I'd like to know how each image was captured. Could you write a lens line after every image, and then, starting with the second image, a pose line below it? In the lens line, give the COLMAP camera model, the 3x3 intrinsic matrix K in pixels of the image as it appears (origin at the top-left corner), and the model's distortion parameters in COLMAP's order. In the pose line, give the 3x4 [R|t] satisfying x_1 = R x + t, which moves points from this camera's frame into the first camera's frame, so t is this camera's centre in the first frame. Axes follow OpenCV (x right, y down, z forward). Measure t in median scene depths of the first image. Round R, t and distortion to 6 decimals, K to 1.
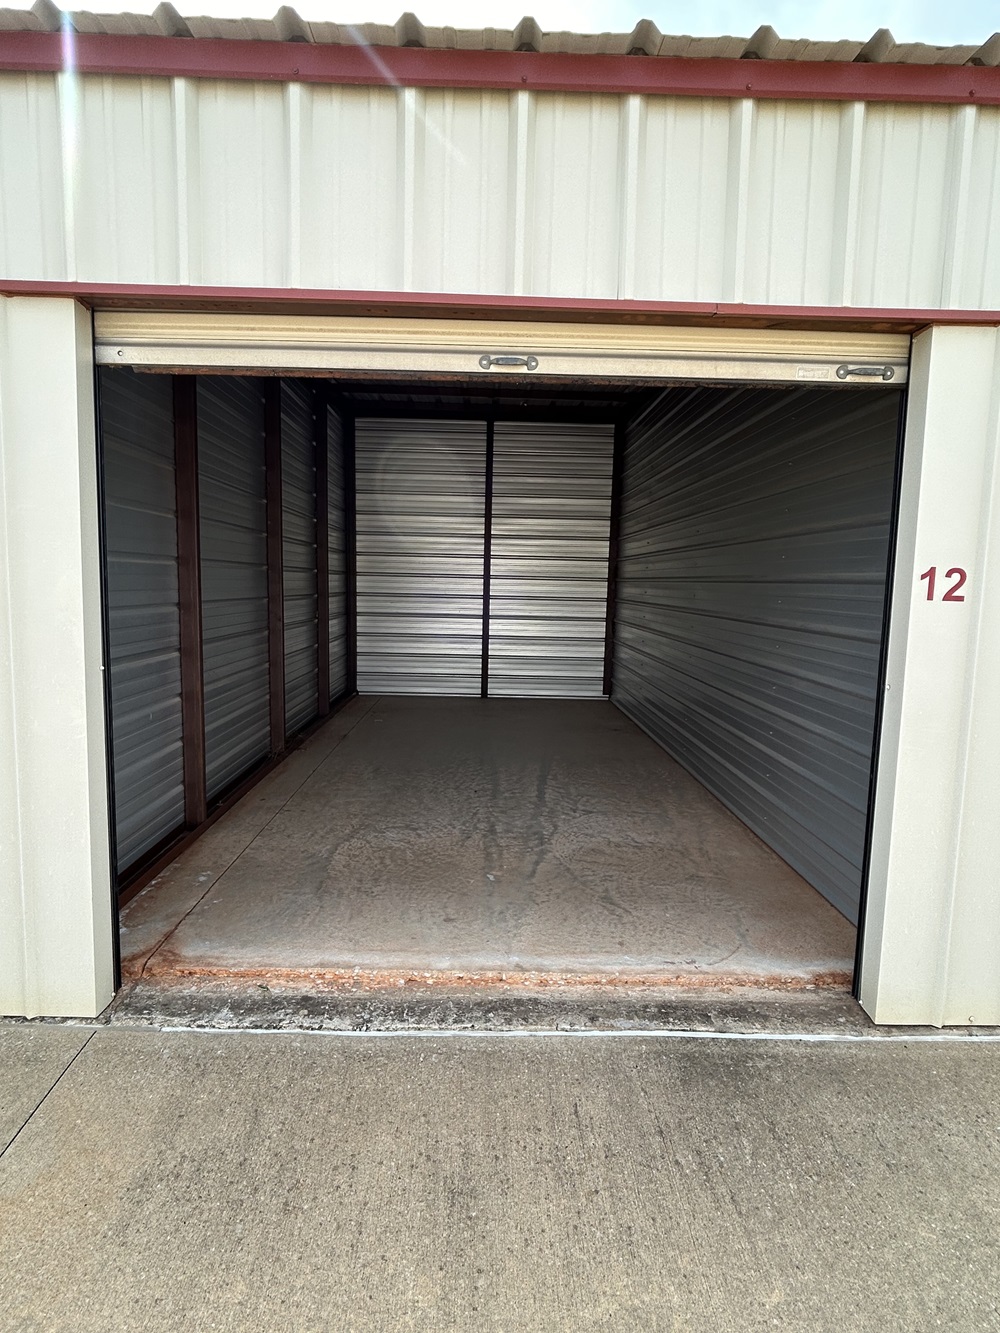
lens RADIAL K [[713.9, 0, 500.0], [0, 713.9, 666.5], [0, 0, 1]] dist [0.176757, 0.001207]
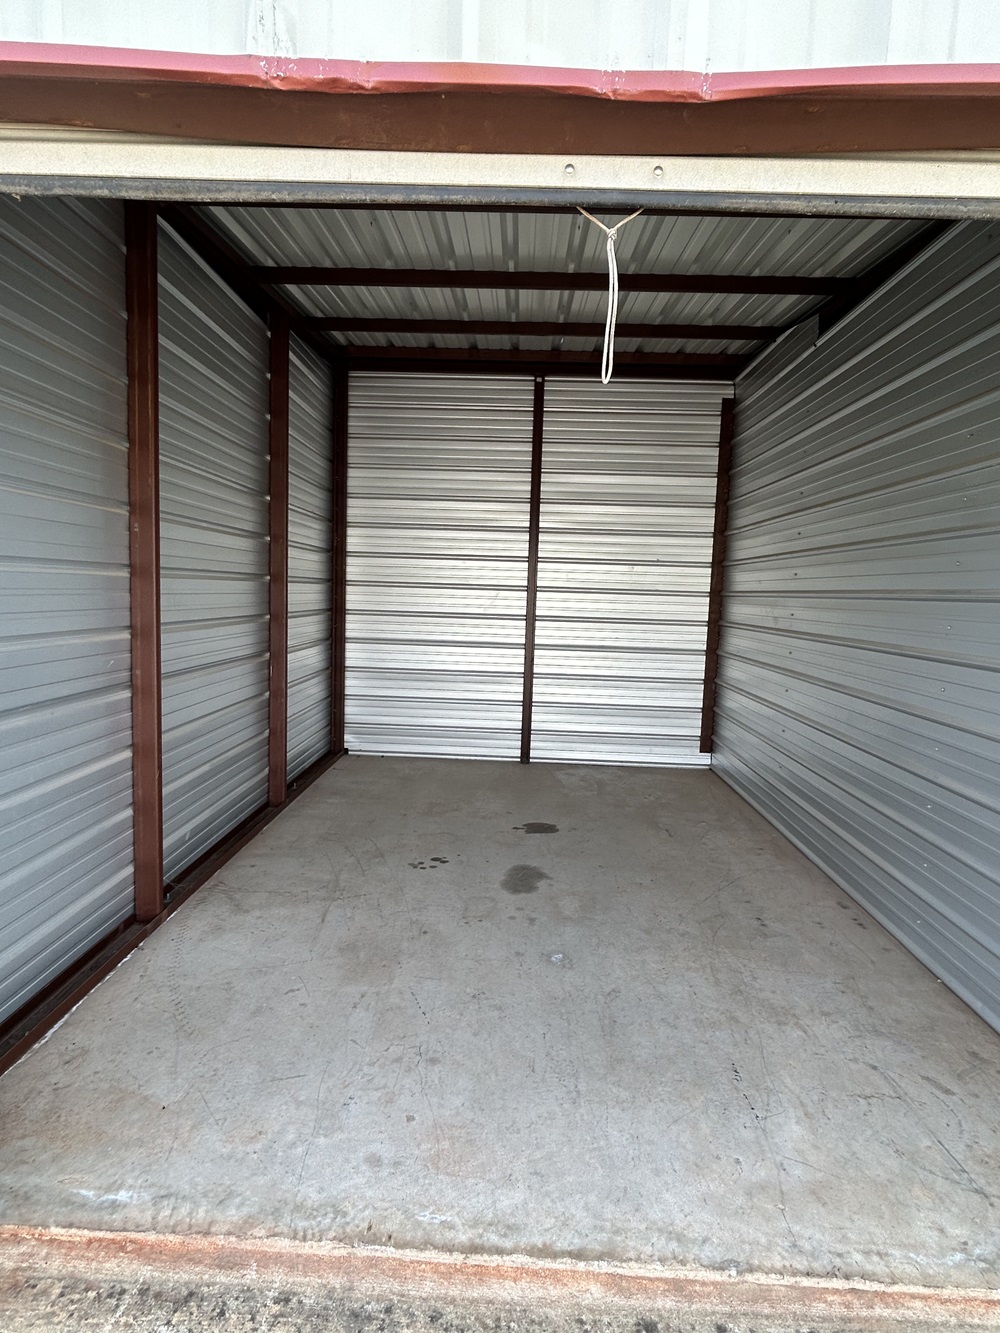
lens RADIAL K [[713.9, 0, 500.0], [0, 713.9, 666.5], [0, 0, 1]] dist [0.176757, 0.001207]
pose [[0.997884, 0.014915, -0.063279, -0.004152], [-0.016515, 0.999555, -0.024837, -0.031493], [0.062880, 0.025830, 0.997687, 0.302828]]
